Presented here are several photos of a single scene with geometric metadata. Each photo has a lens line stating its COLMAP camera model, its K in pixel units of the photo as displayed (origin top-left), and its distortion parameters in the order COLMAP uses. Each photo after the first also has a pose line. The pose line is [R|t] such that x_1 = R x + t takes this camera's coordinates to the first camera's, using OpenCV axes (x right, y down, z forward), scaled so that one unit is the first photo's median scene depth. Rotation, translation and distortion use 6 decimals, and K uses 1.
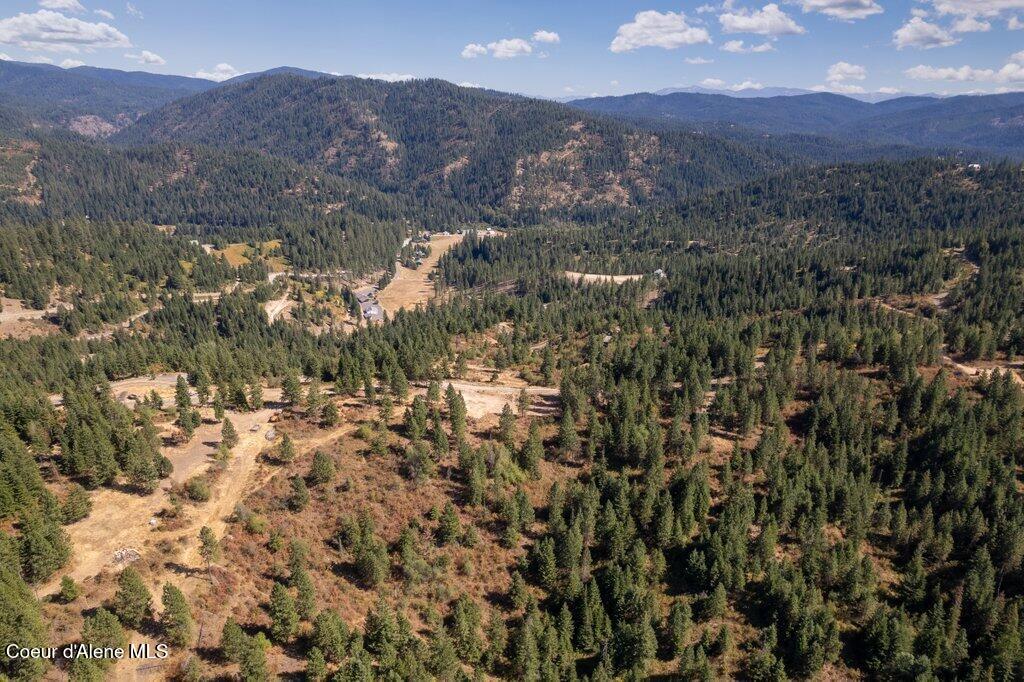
lens RADIAL K [[653.5, 0, 509.7], [0, 653.5, 340.1], [0, 0, 1]] dist [-0.078350, 0.069123]
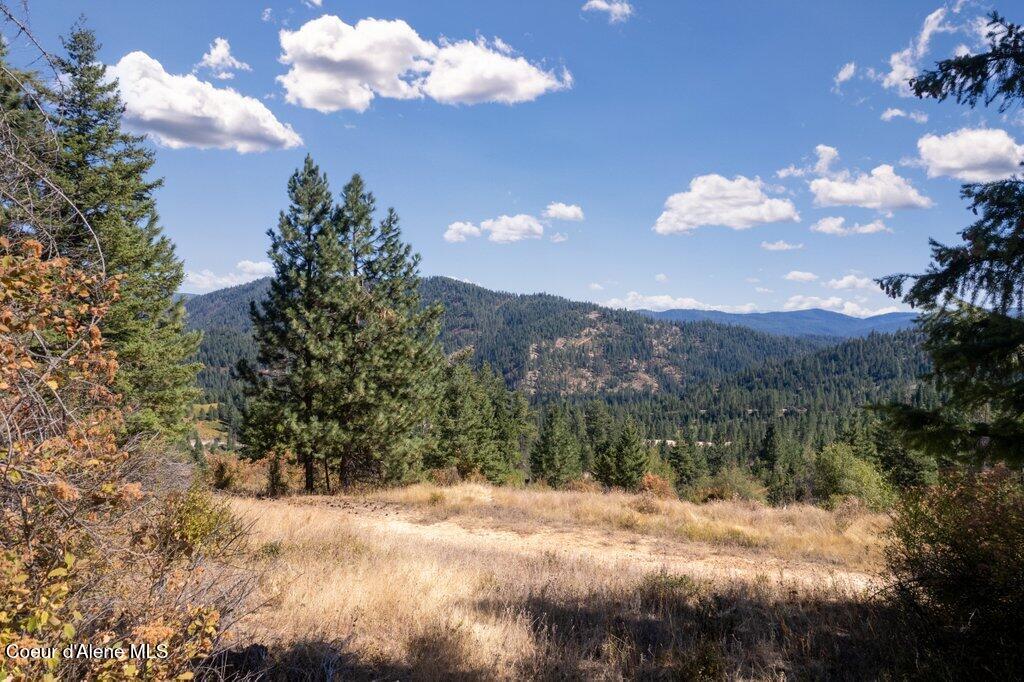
lens RADIAL K [[653.5, 0, 518.2], [0, 653.5, 344.8], [0, 0, 1]] dist [-0.078350, 0.069123]
pose [[0.999861, 0.005712, 0.015683, -0.018536], [-0.000380, 0.947155, -0.320775, 0.009104], [-0.016687, 0.320725, 0.947025, 0.153107]]
